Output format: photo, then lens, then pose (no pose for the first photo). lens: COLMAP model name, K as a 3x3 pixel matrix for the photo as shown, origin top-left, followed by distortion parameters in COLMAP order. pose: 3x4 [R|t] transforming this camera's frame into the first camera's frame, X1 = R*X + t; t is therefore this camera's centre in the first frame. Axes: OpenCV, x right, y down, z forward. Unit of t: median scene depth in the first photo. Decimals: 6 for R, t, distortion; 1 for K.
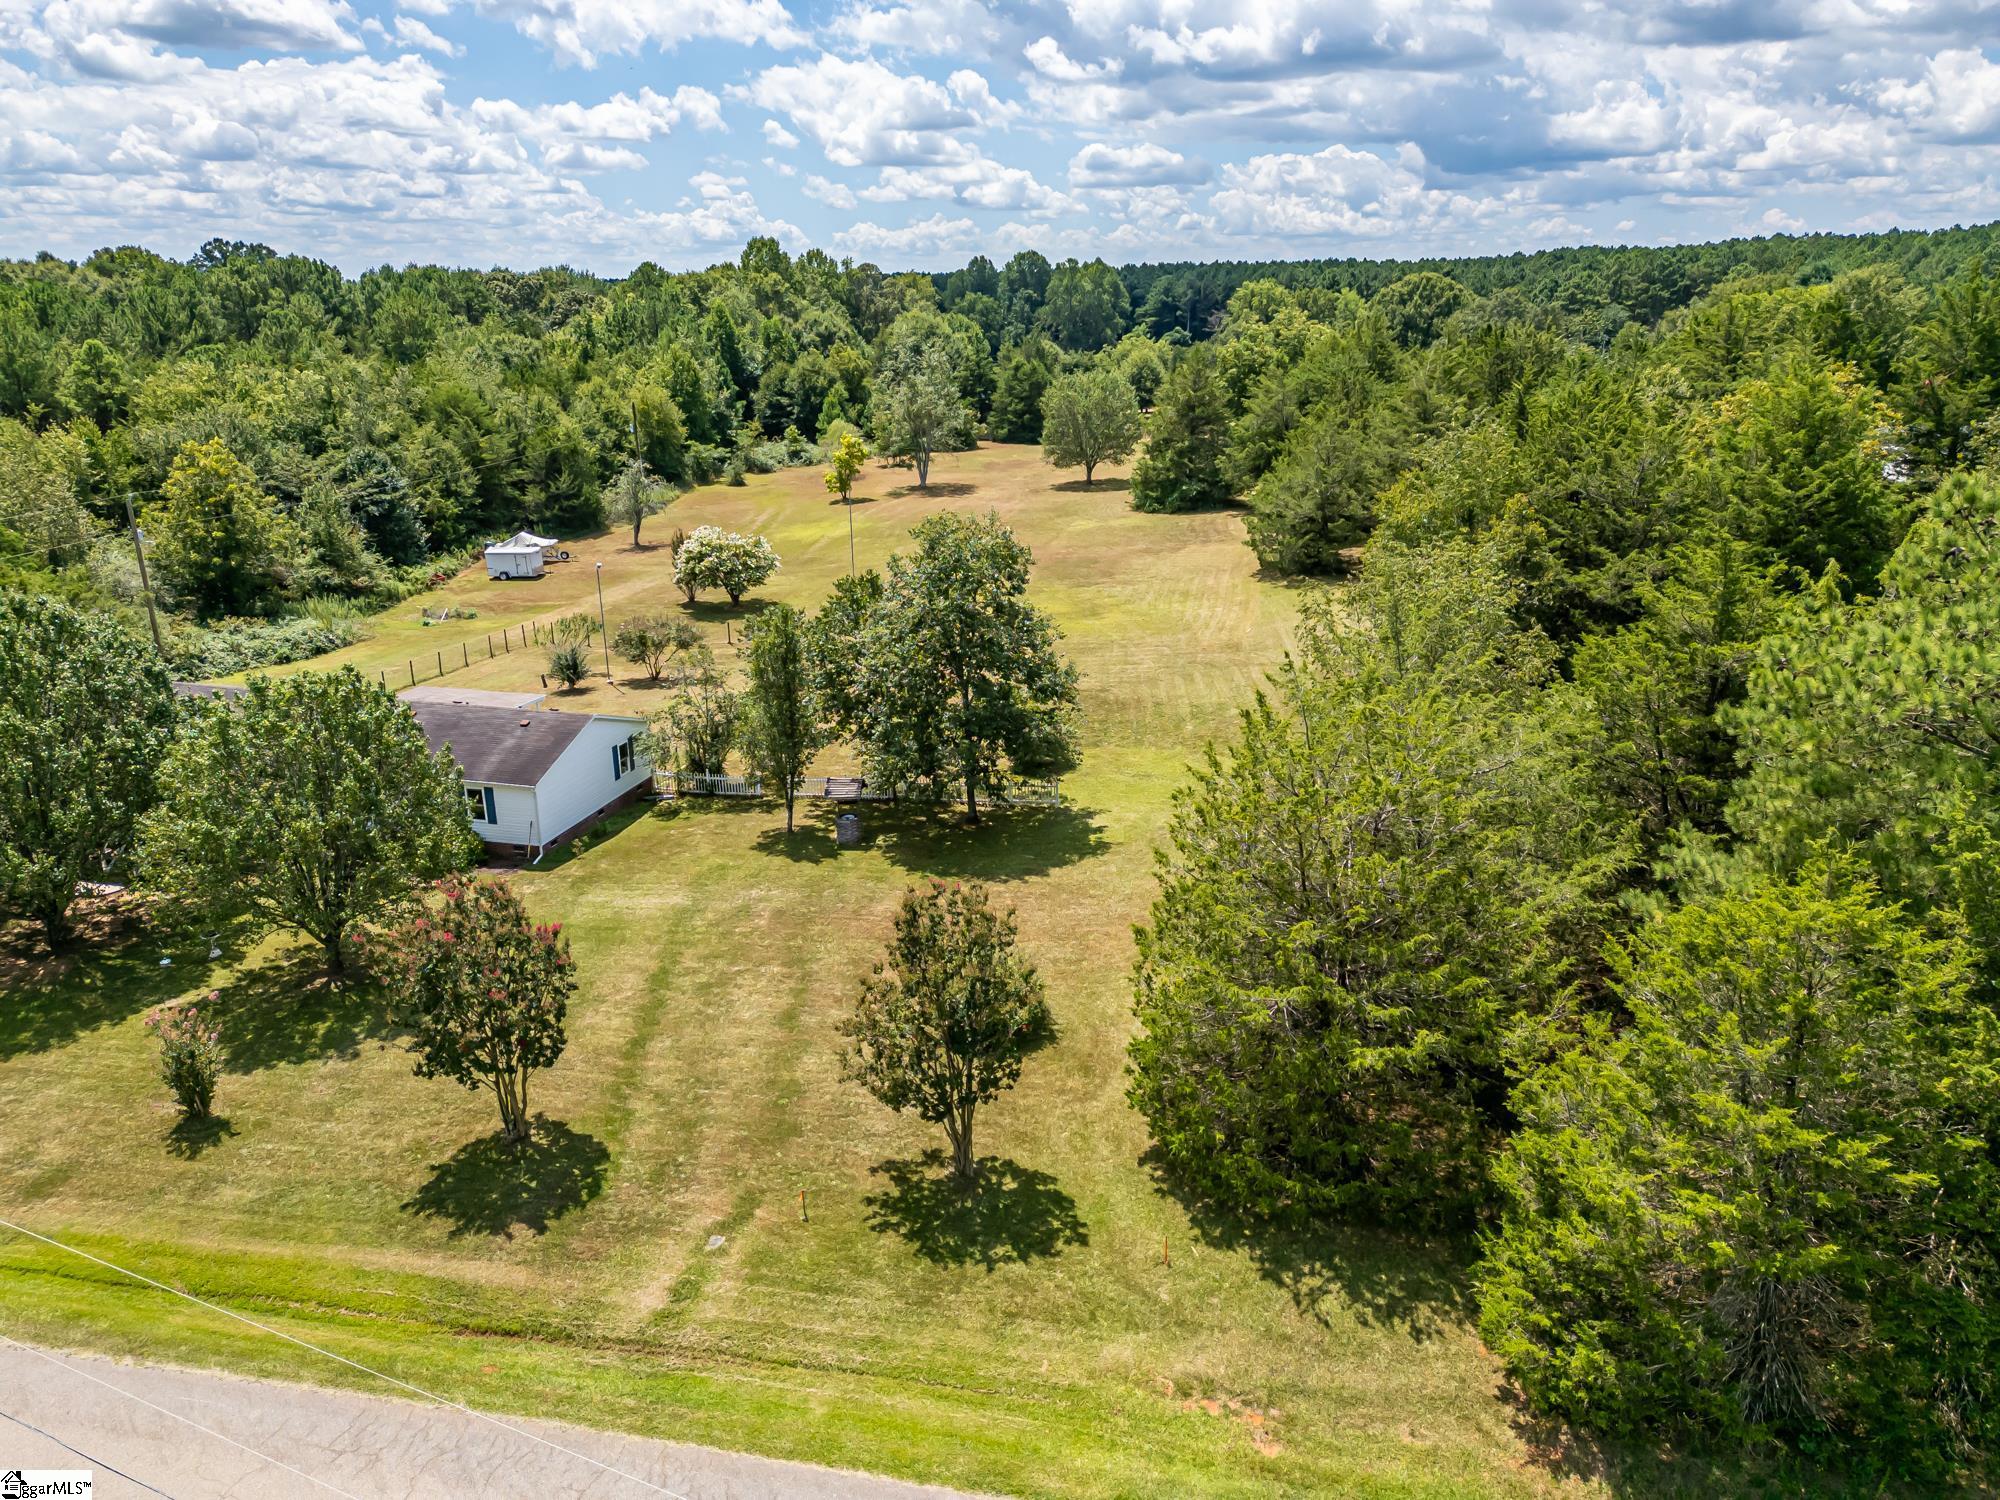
lens RADIAL K [[1404.2, 0, 1000.0], [0, 1404.2, 750.0], [0, 0, 1]] dist [0.065990, -0.033381]
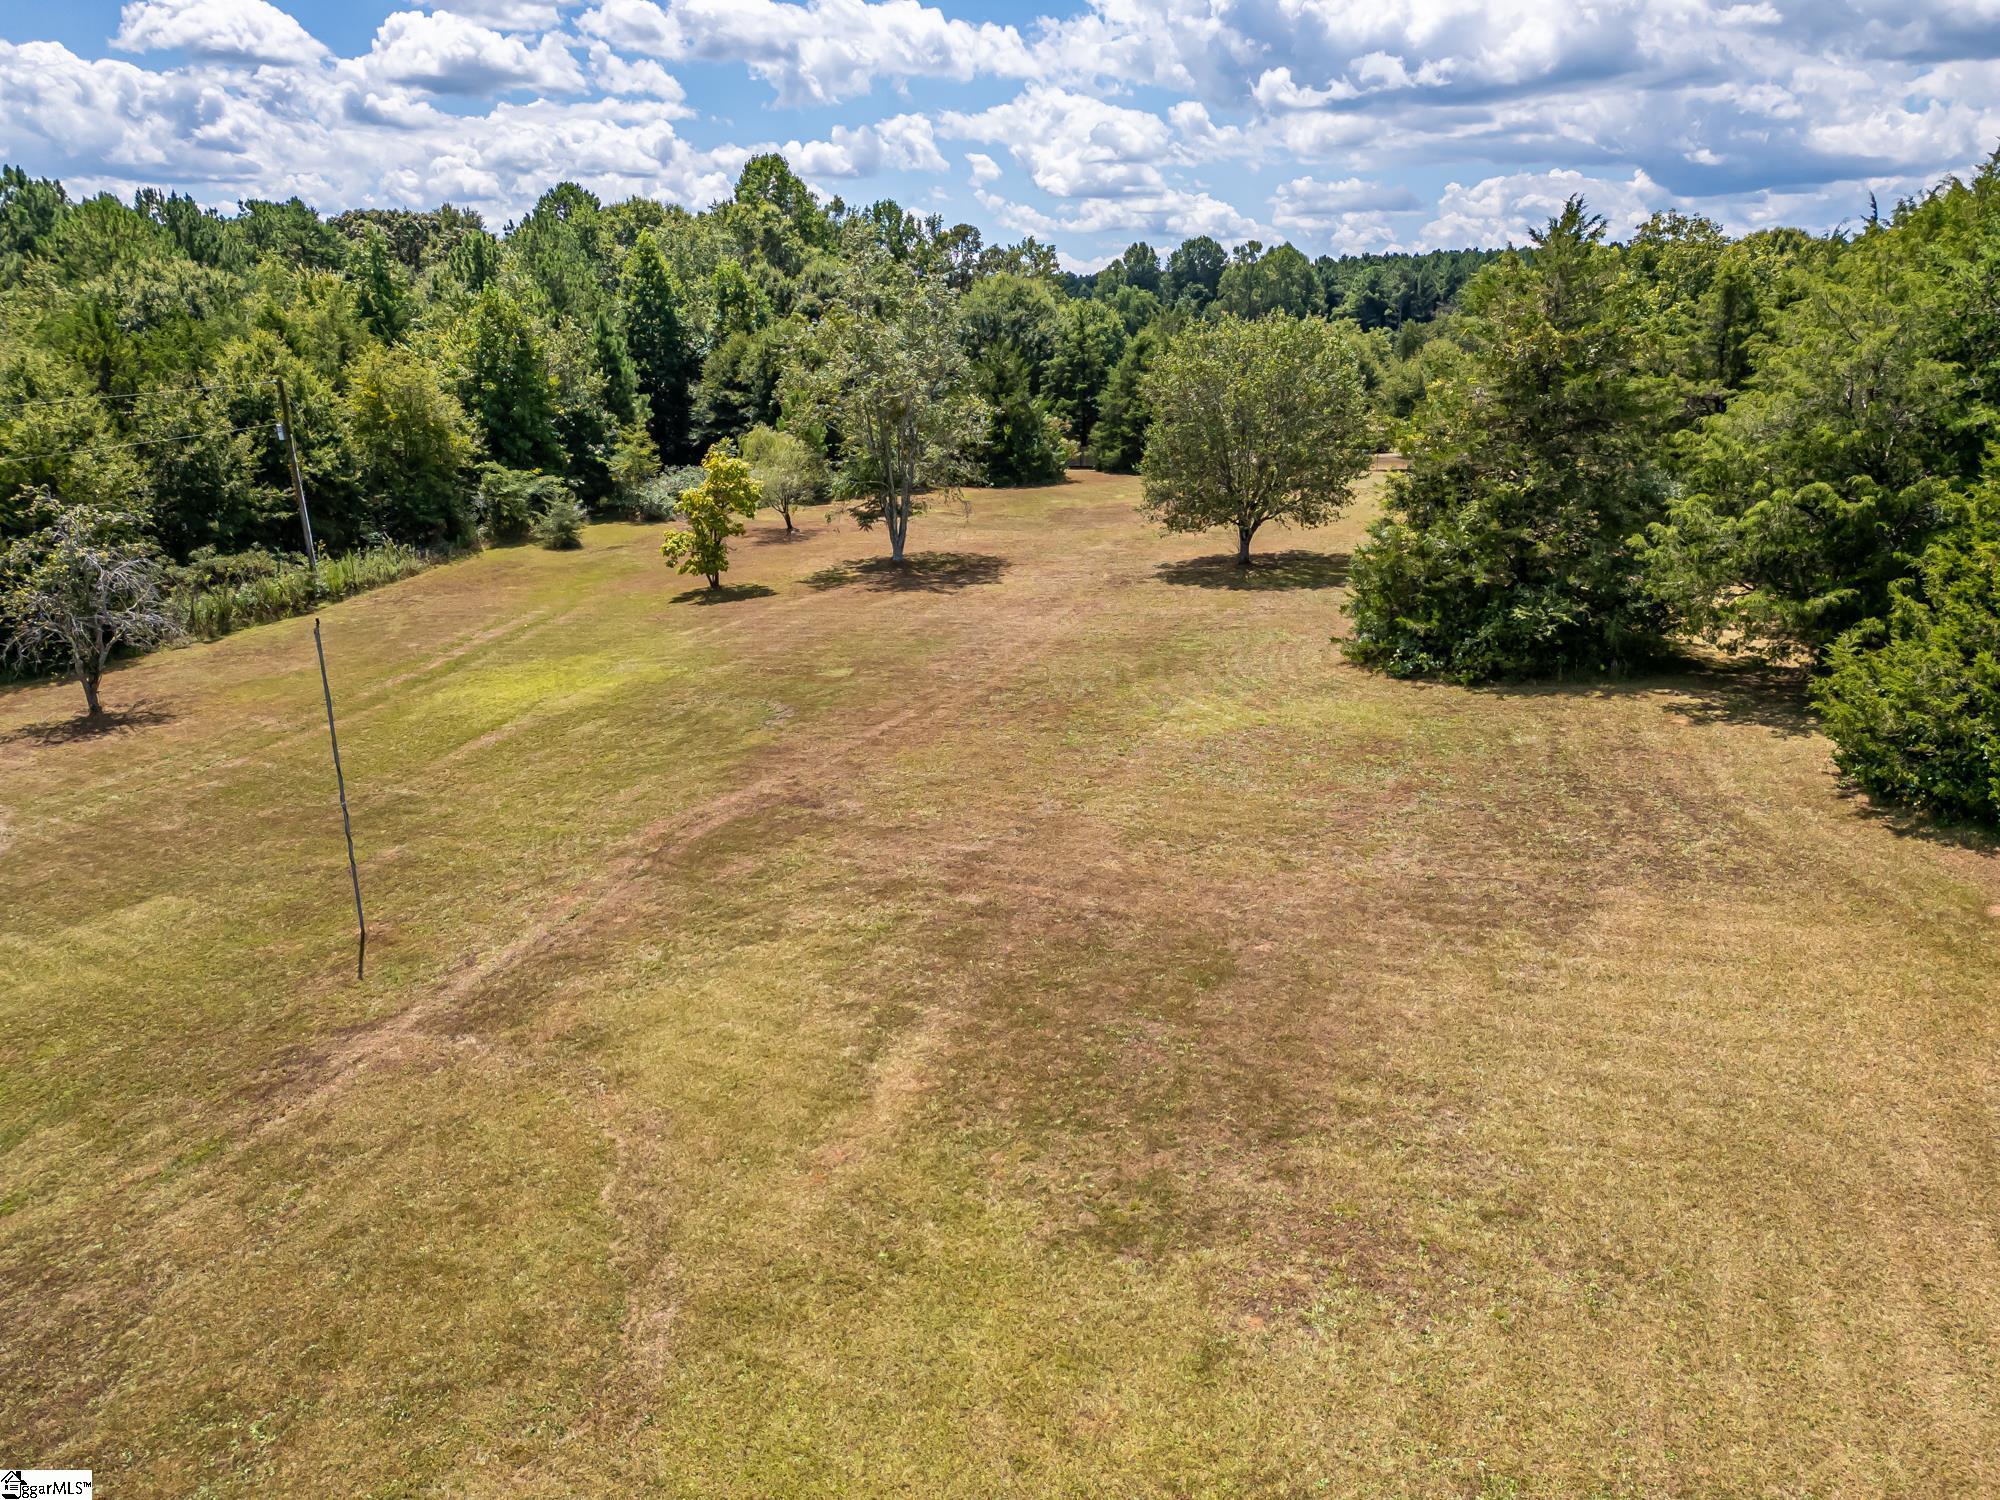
lens RADIAL K [[1404.2, 0, 1000.0], [0, 1404.2, 750.0], [0, 0, 1]] dist [0.065990, -0.033381]
pose [[0.992138, 0.036159, -0.119808, 0.033117], [-0.038407, 0.999126, -0.016506, -0.094441], [0.119106, 0.020978, 0.992660, 0.429313]]
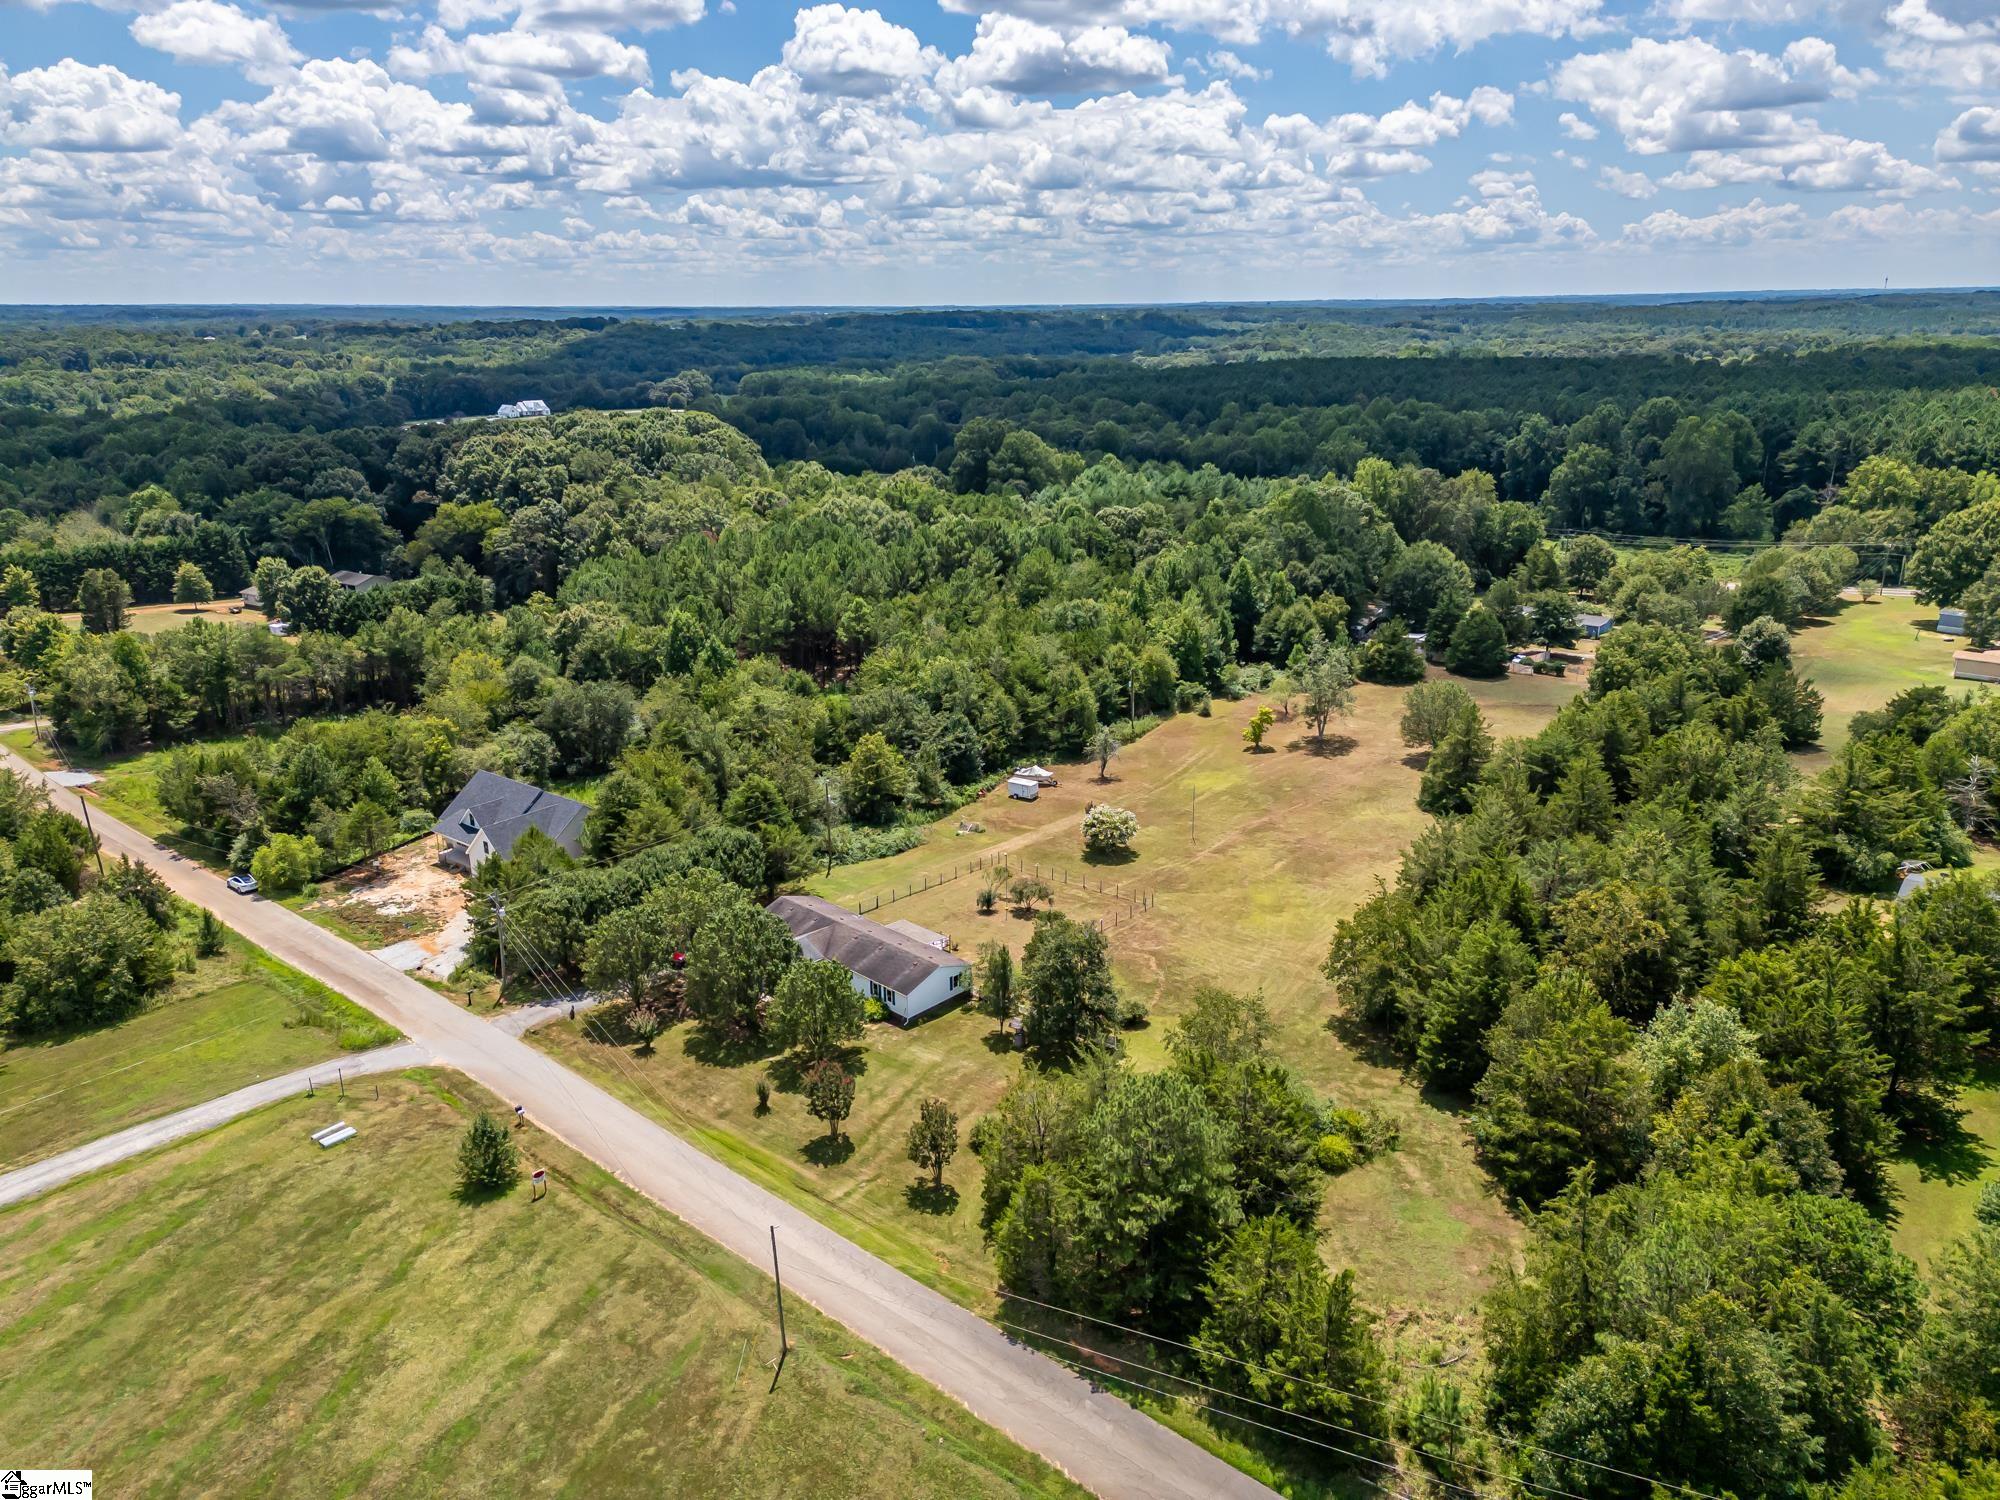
lens RADIAL K [[1374.3, 0, 1004.4], [0, 1374.3, 780.7], [0, 0, 1]] dist [0.139751, -0.135111]
pose [[0.878028, 0.153324, -0.453385, 0.249738], [-0.143280, 0.988059, 0.056661, -0.146502], [0.456659, 0.015211, 0.889512, -0.317875]]
